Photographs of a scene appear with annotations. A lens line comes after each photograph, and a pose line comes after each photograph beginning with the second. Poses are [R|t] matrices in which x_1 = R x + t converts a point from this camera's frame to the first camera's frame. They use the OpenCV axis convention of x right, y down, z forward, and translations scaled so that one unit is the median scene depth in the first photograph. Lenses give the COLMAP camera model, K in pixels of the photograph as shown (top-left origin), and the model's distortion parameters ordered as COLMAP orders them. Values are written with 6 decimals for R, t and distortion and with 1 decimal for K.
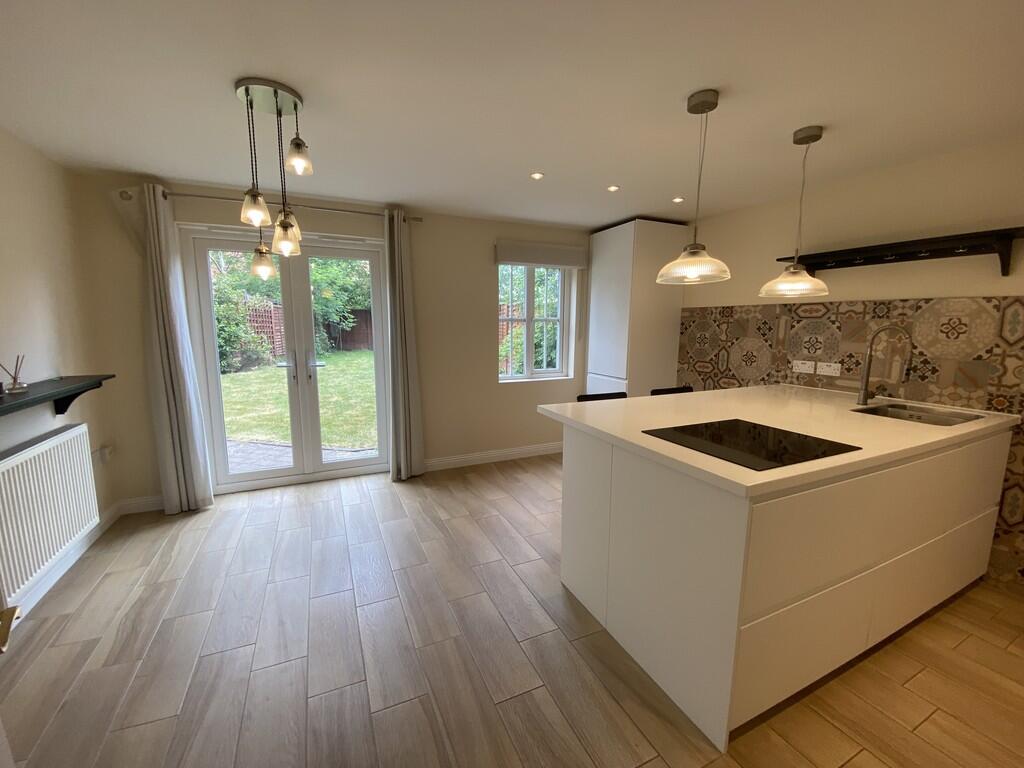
lens RADIAL K [[417.3, 0, 510.8], [0, 417.3, 385.6], [0, 0, 1]] dist [0.047841, -0.029498]
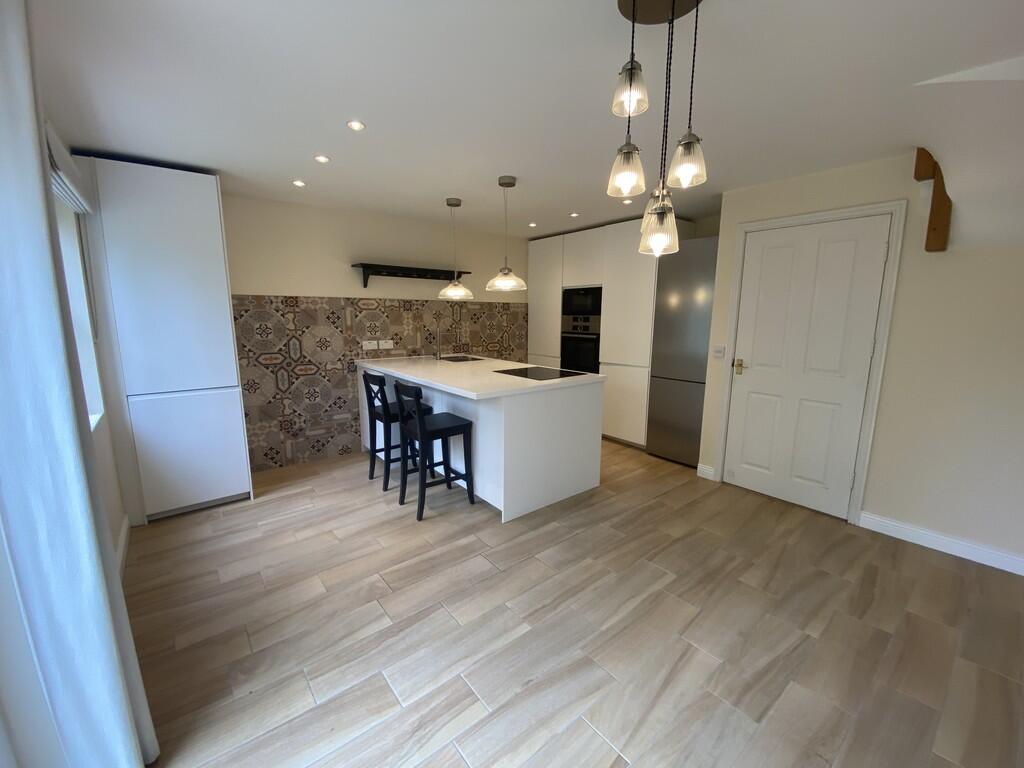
lens RADIAL K [[417.3, 0, 510.8], [0, 417.3, 385.6], [0, 0, 1]] dist [0.047841, -0.029498]
pose [[-0.248318, -0.177958, 0.952192, -0.727490], [0.132749, 0.967454, 0.215430, -0.145850], [-0.959540, 0.179898, -0.216612, 0.854321]]
